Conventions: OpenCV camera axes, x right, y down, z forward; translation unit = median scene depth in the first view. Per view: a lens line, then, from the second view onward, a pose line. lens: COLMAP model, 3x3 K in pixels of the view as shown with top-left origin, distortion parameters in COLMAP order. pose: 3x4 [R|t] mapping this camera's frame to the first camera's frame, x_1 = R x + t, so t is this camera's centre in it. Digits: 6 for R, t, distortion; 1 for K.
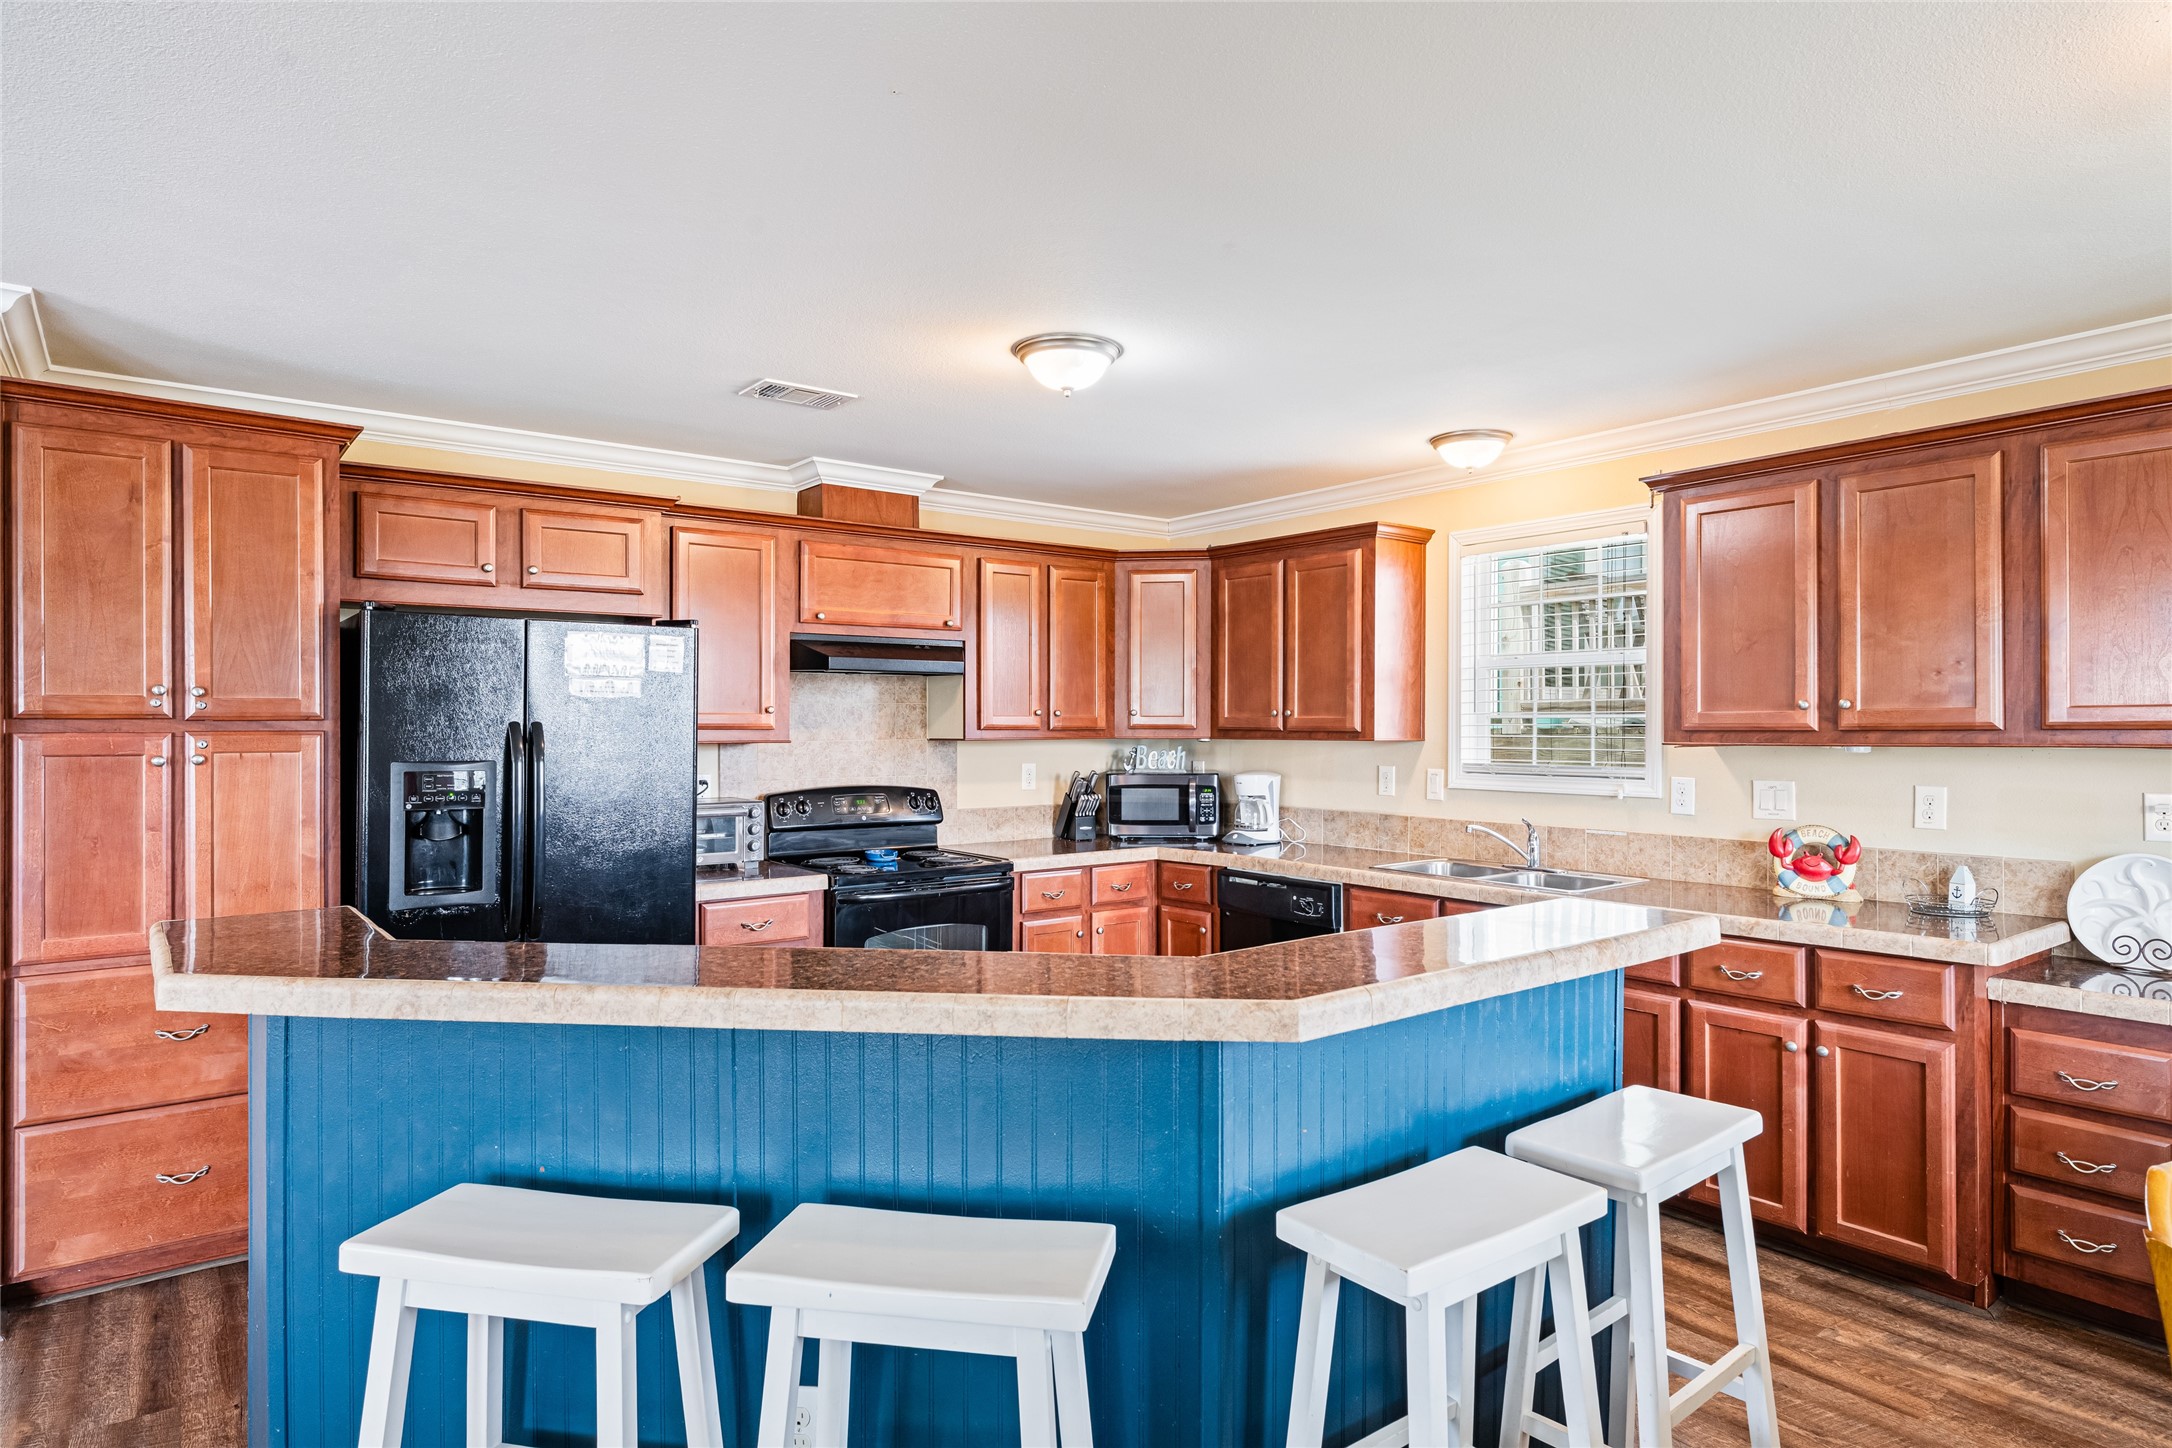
lens RADIAL K [[1207.8, 0, 1086.0], [0, 1207.8, 724.0], [0, 0, 1]] dist [0.002260, 0.001290]
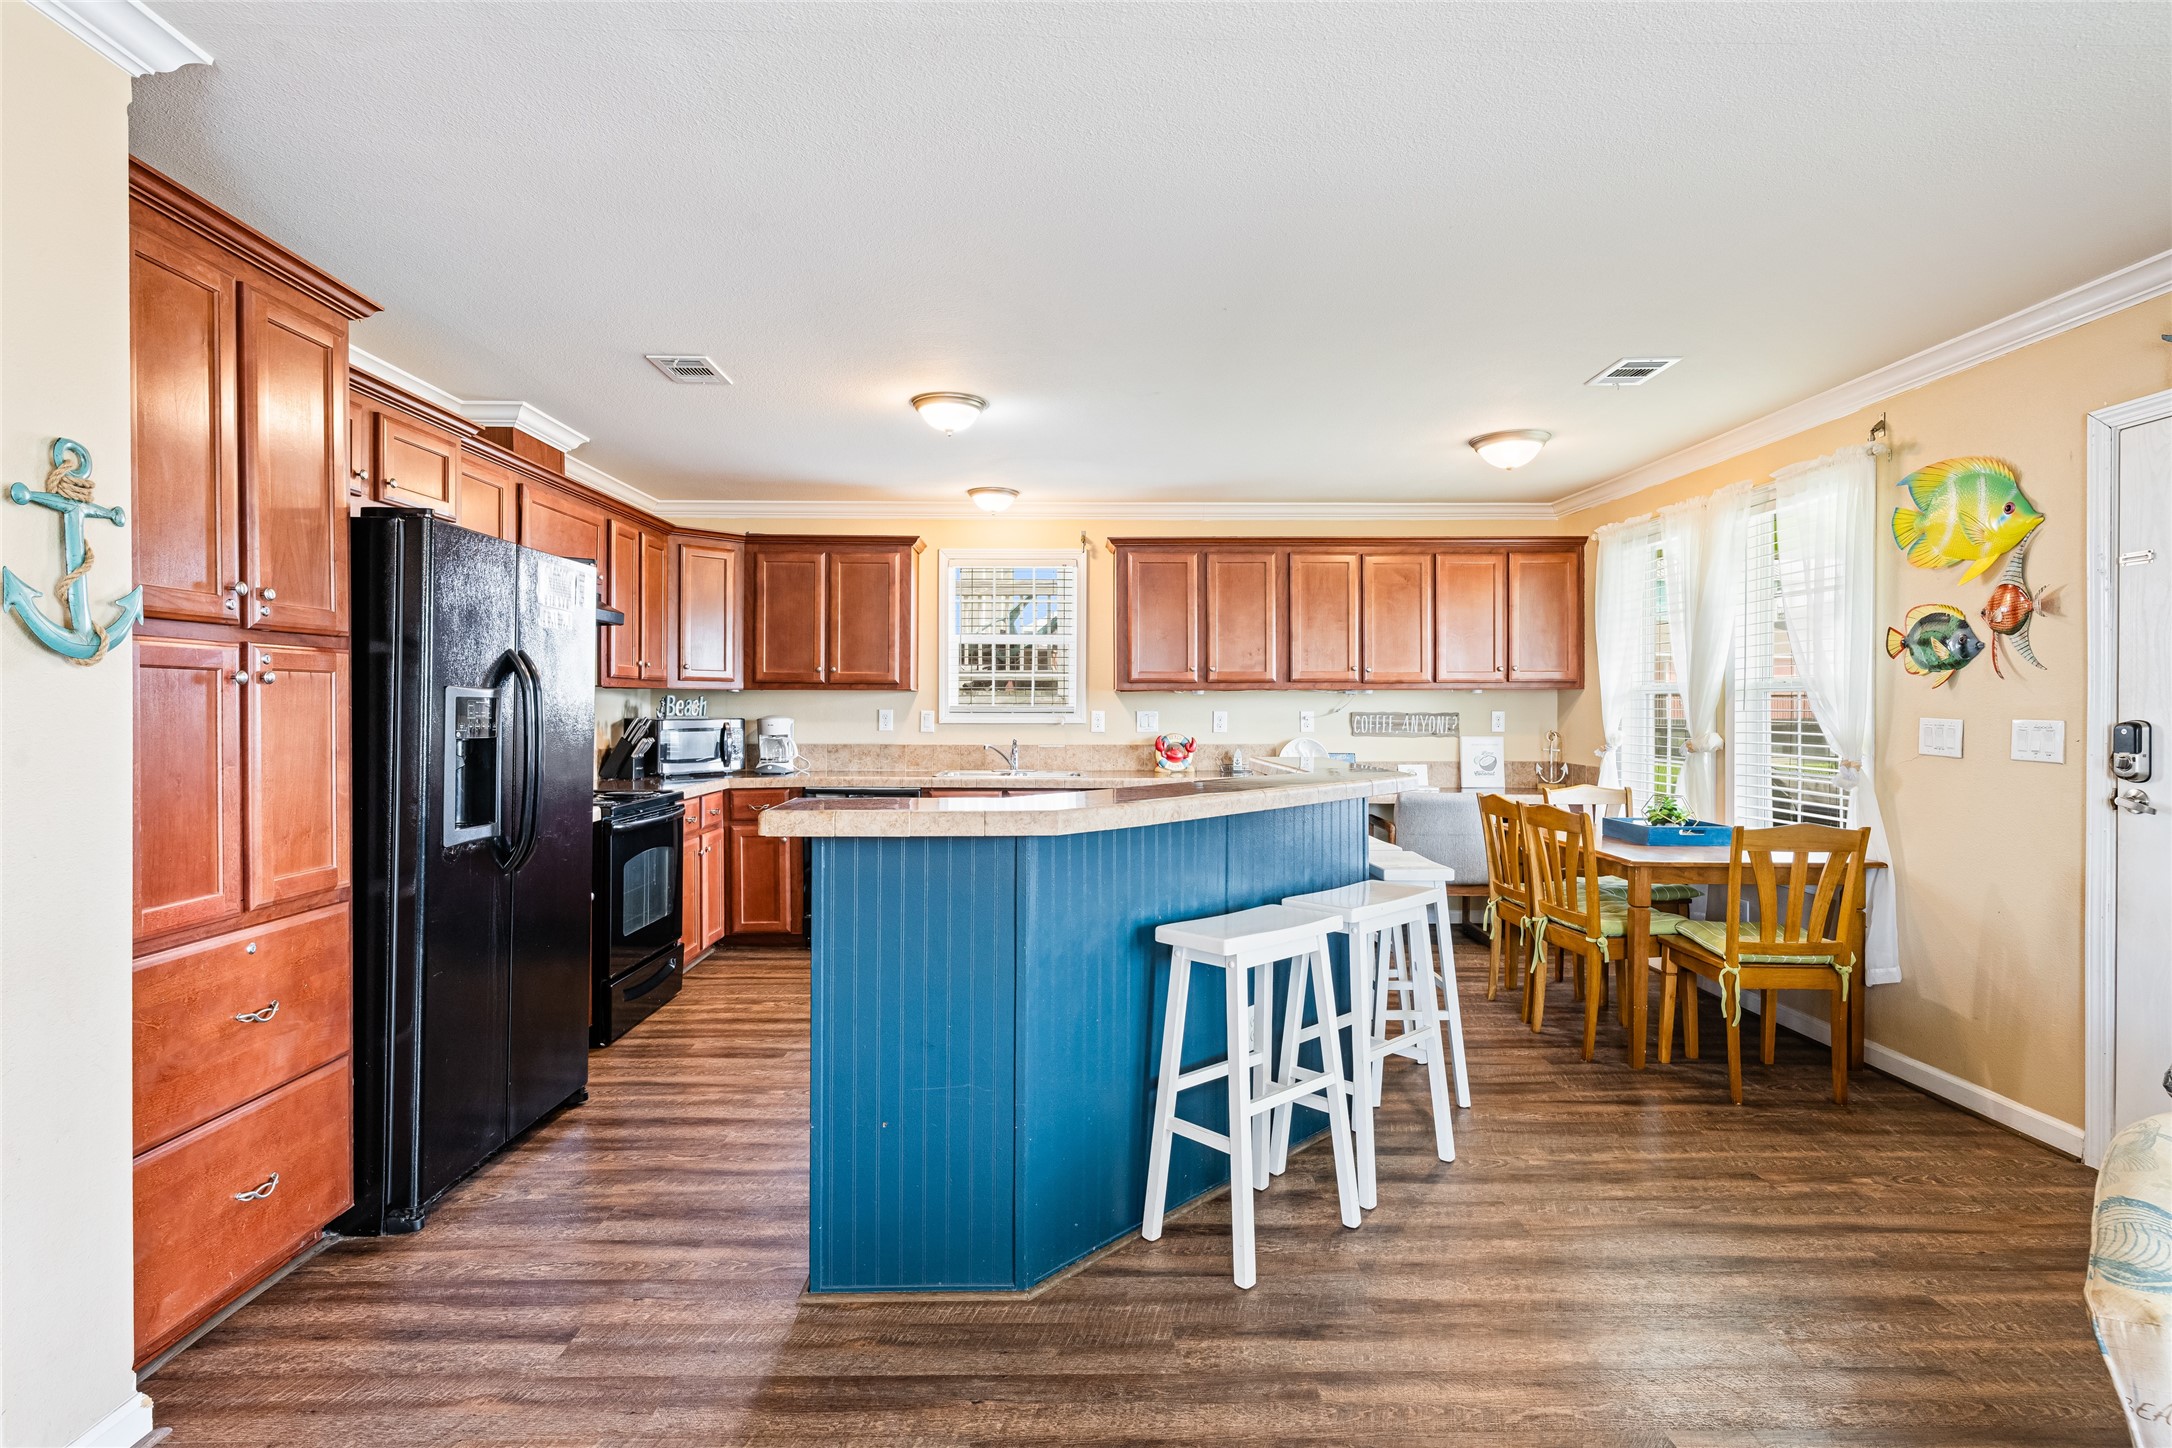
lens RADIAL K [[1077.4, 0, 1082.6], [0, 1077.4, 713.3], [0, 0, 1]] dist [-0.001186, 0.000912]
pose [[0.597016, -0.004952, 0.802214, -0.645085], [-0.002325, 0.999966, 0.007903, 0.030232], [-0.802226, -0.006584, 0.596984, 0.081486]]
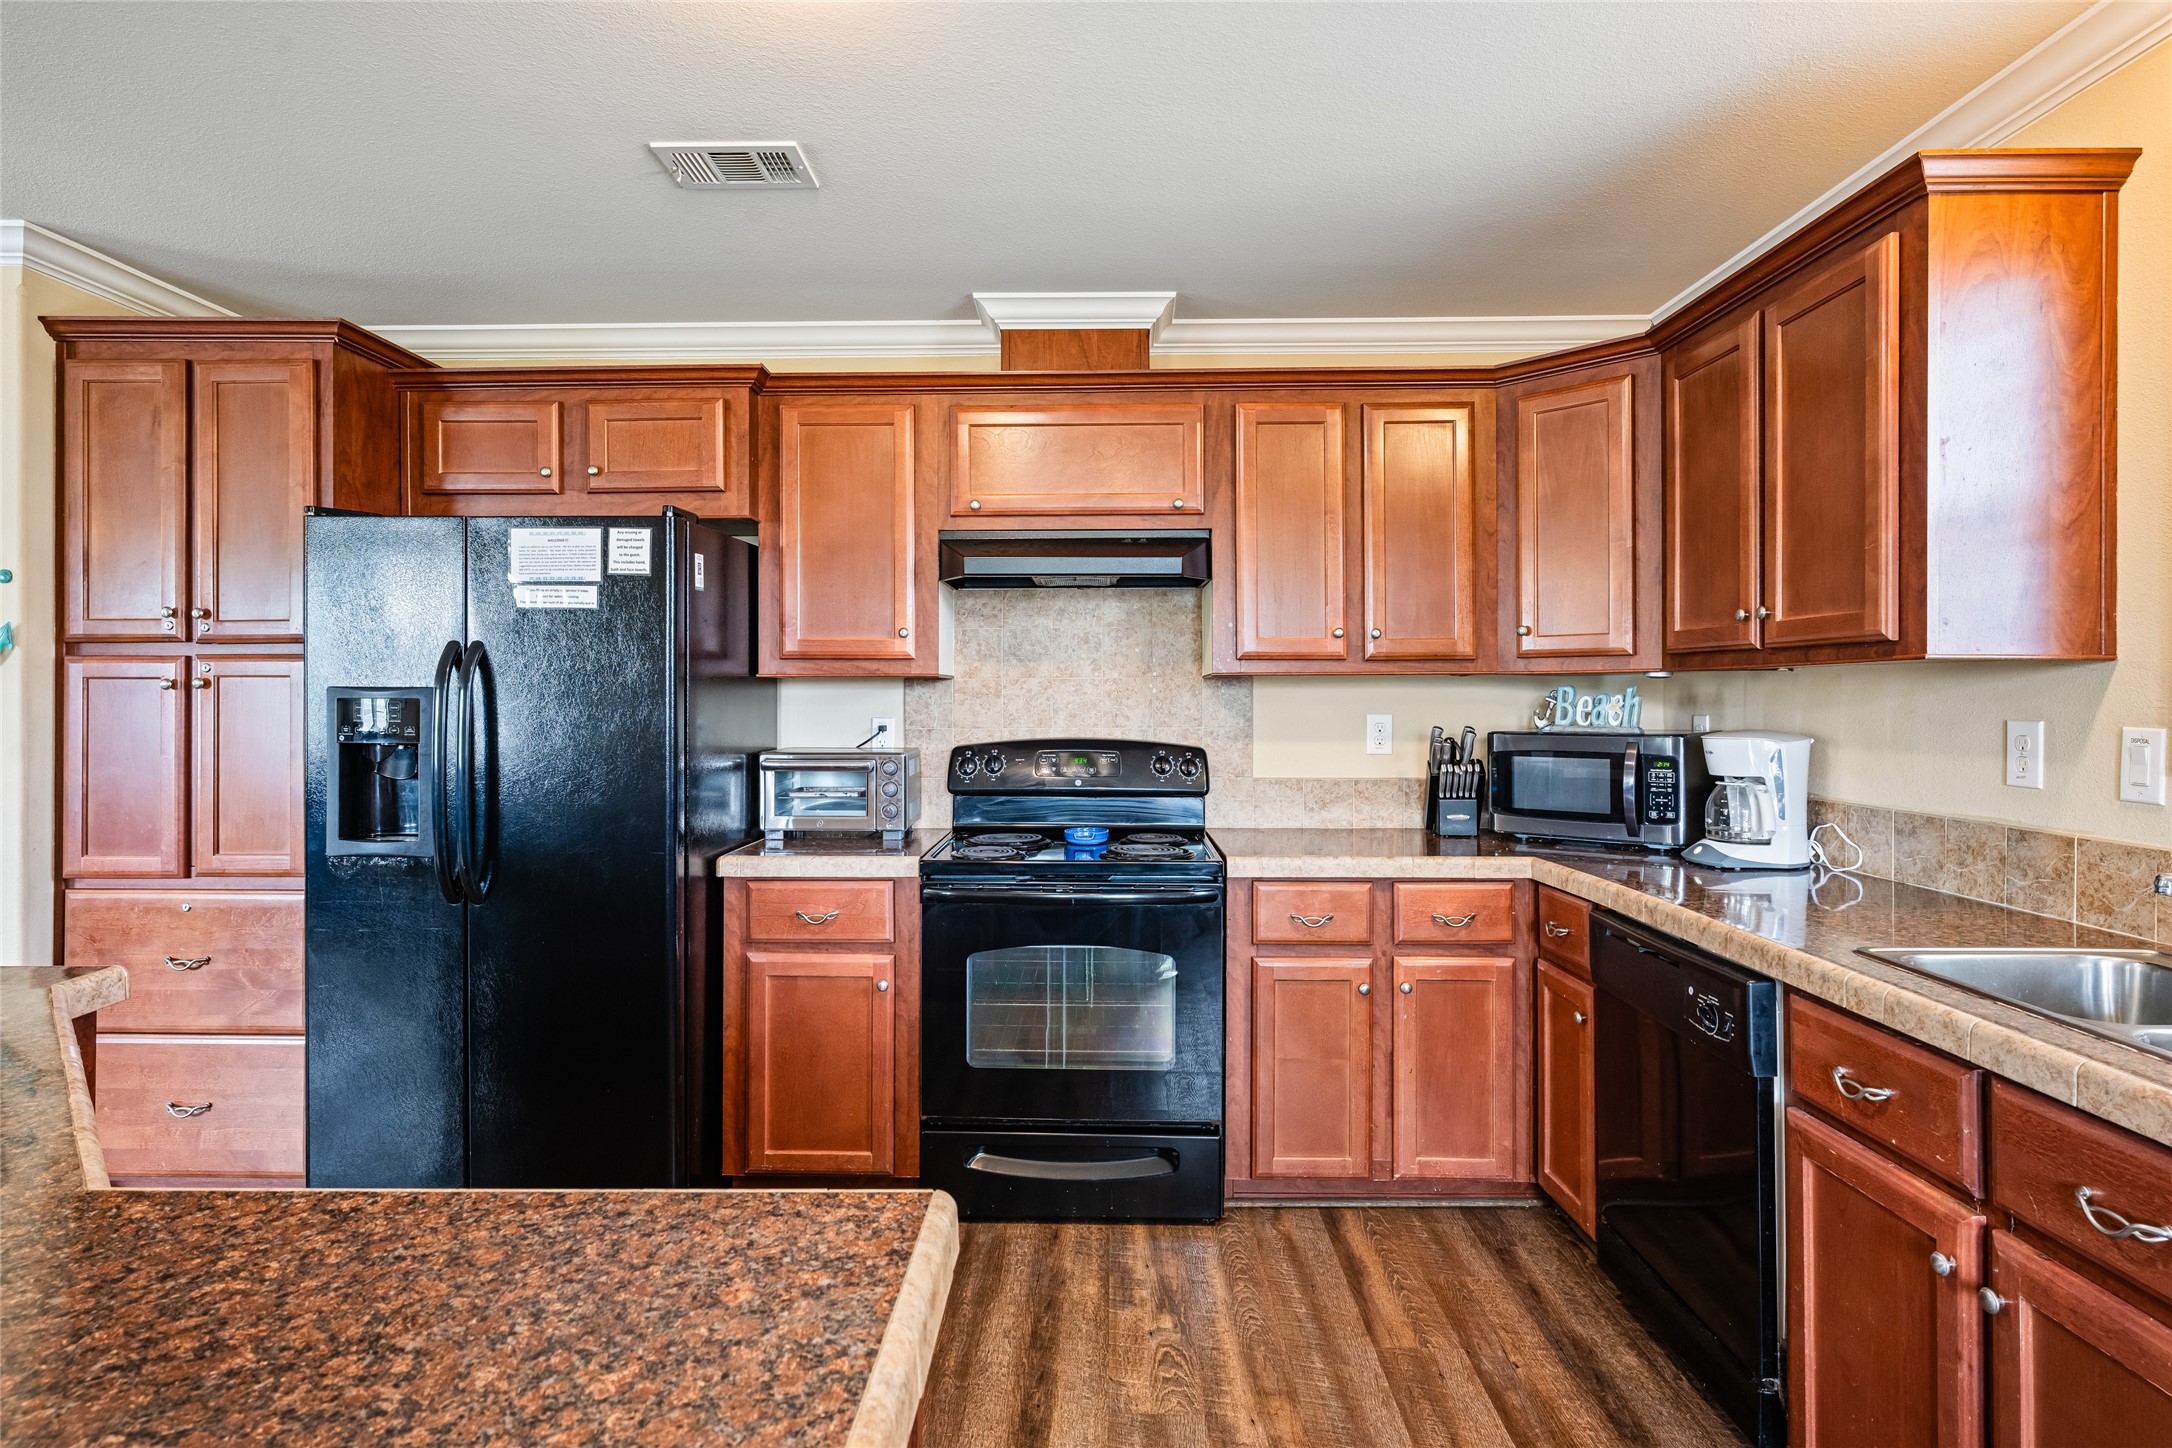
lens RADIAL K [[1137.6, 0, 1080.0], [0, 1137.6, 697.0], [0, 0, 1]] dist [0.003649, 0.000643]
pose [[0.777550, -0.001192, -0.628820, 0.255978], [0.001448, 0.999999, -0.000105, 0.026804], [0.628819, -0.000829, 0.777551, 0.477711]]
